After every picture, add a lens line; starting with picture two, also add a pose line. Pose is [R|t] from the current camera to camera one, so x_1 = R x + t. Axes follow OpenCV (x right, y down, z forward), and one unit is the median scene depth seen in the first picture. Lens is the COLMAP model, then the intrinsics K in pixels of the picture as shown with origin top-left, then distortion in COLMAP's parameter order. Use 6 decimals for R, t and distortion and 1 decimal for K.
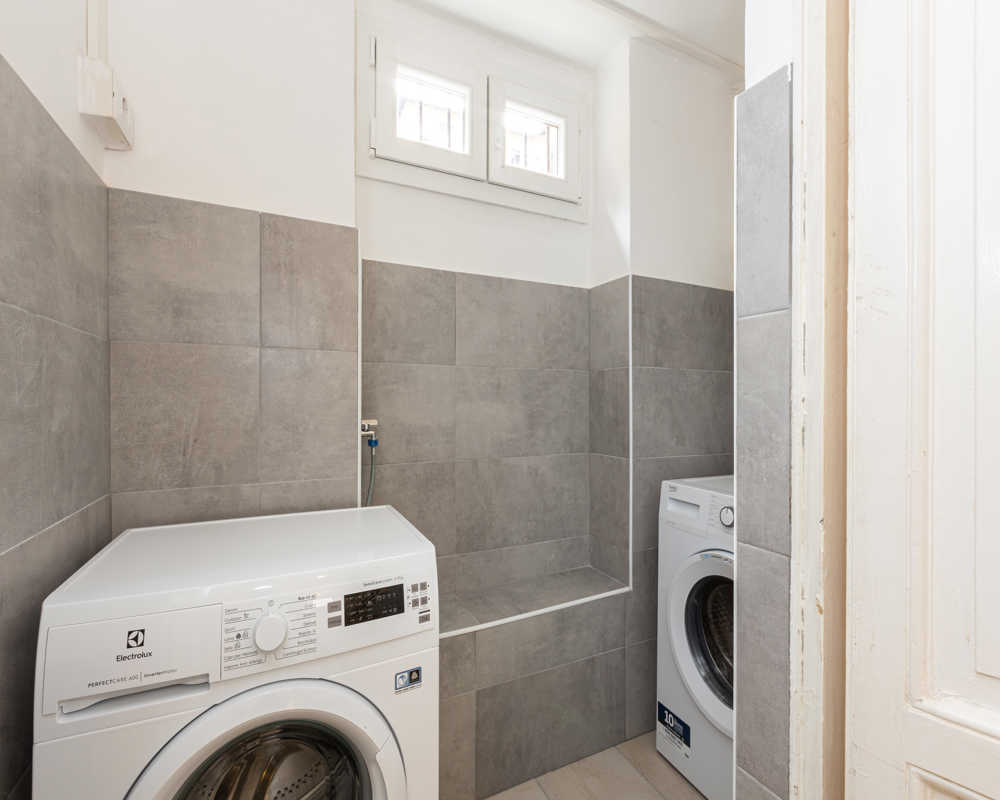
lens RADIAL K [[449.9, 0, 509.1], [0, 449.9, 404.6], [0, 0, 1]] dist [-0.000235, -0.000999]
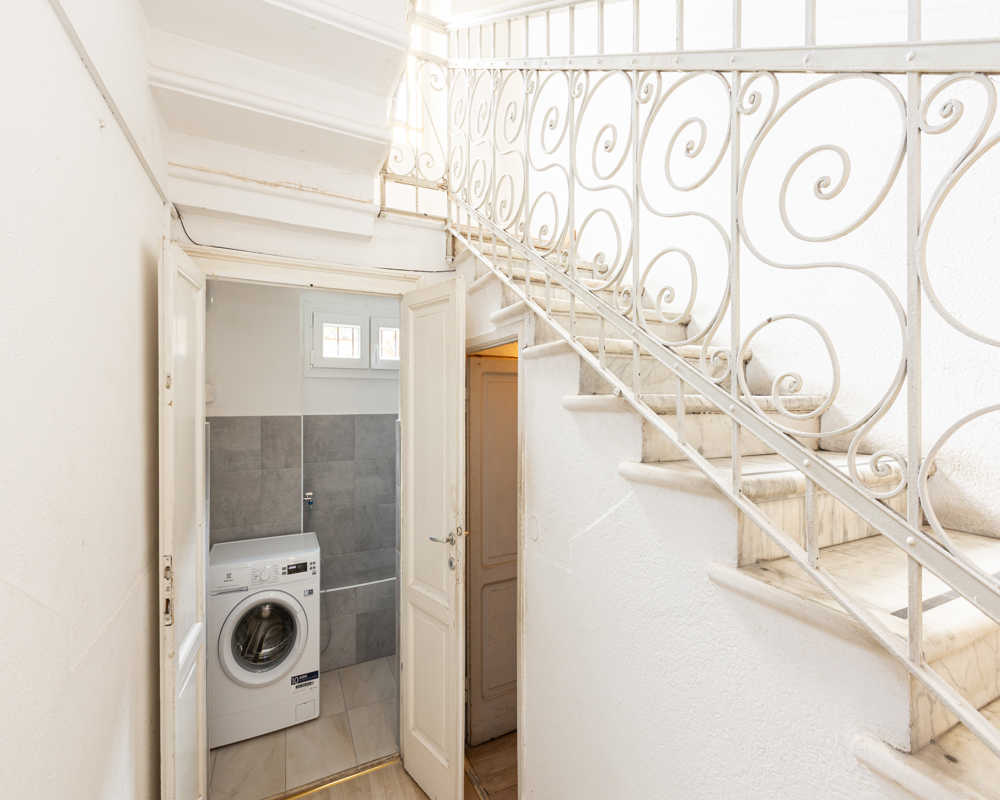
lens RADIAL K [[449.9, 0, 494.1], [0, 449.9, 396.2], [0, 0, 1]] dist [-0.000235, -0.000999]
pose [[0.999839, -0.006817, -0.016621, 0.792725], [0.006606, 0.999897, -0.012736, -0.498577], [0.016706, 0.012624, 0.999781, -1.495320]]
